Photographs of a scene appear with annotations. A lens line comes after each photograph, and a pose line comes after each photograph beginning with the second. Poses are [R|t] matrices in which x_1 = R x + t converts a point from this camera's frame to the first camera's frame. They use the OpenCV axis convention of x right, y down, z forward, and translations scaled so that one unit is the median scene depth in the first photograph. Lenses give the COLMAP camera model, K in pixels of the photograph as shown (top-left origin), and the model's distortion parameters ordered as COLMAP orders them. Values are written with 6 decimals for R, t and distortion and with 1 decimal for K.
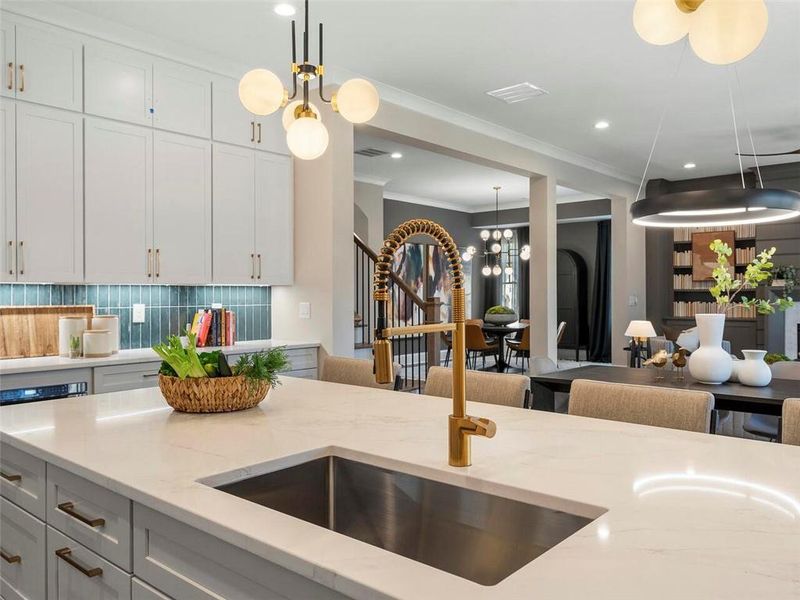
lens RADIAL K [[623.8, 0, 400.0], [0, 623.8, 300.0], [0, 0, 1]] dist [0.024018, -0.001103]
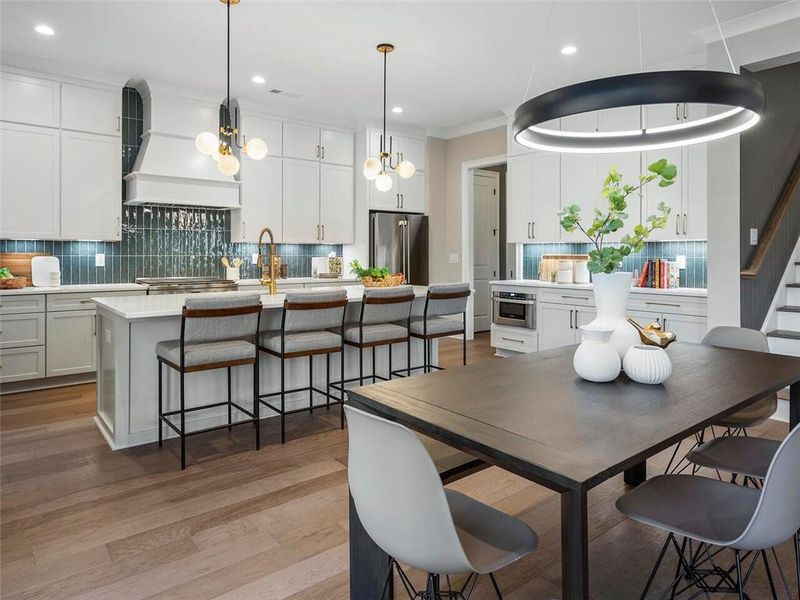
lens RADIAL K [[511.1, 0, 391.1], [0, 511.1, 255.4], [0, 0, 1]] dist [0.002610, -0.000831]
pose [[-0.179981, 0.006727, -0.983647, 0.844646], [-0.012306, 0.999883, 0.009089, 0.003667], [0.983593, 0.013741, -0.179877, 0.659909]]
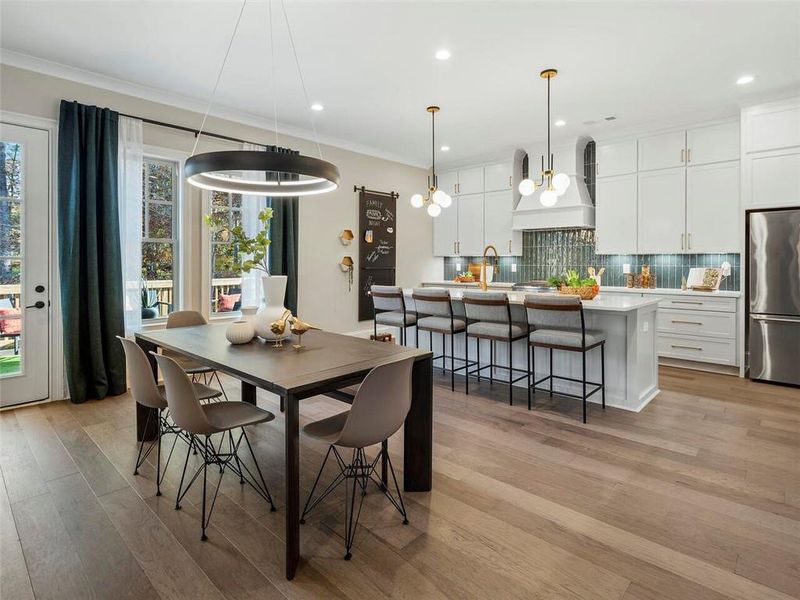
lens RADIAL K [[425.4, 0, 399.5], [0, 425.4, 261.7], [0, 0, 1]] dist [-0.002988, -0.000367]
pose [[-0.999520, 0.001861, 0.030916, 0.195141], [0.002165, 0.999950, 0.009806, -0.004957], [-0.030896, 0.009869, -0.999474, 1.330238]]
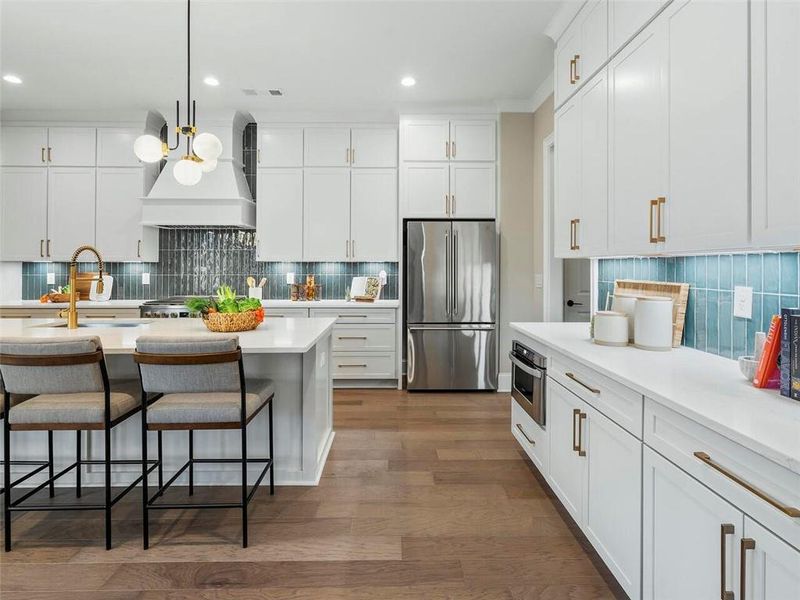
lens RADIAL K [[421.7, 0, 398.1], [0, 421.7, 263.0], [0, 0, 1]] dist [-0.000749, 0.000312]
pose [[-0.740817, -0.003358, -0.671698, 0.081018], [-0.006398, 0.999977, 0.002057, -0.013308], [0.671676, 0.005821, -0.740822, 1.032670]]
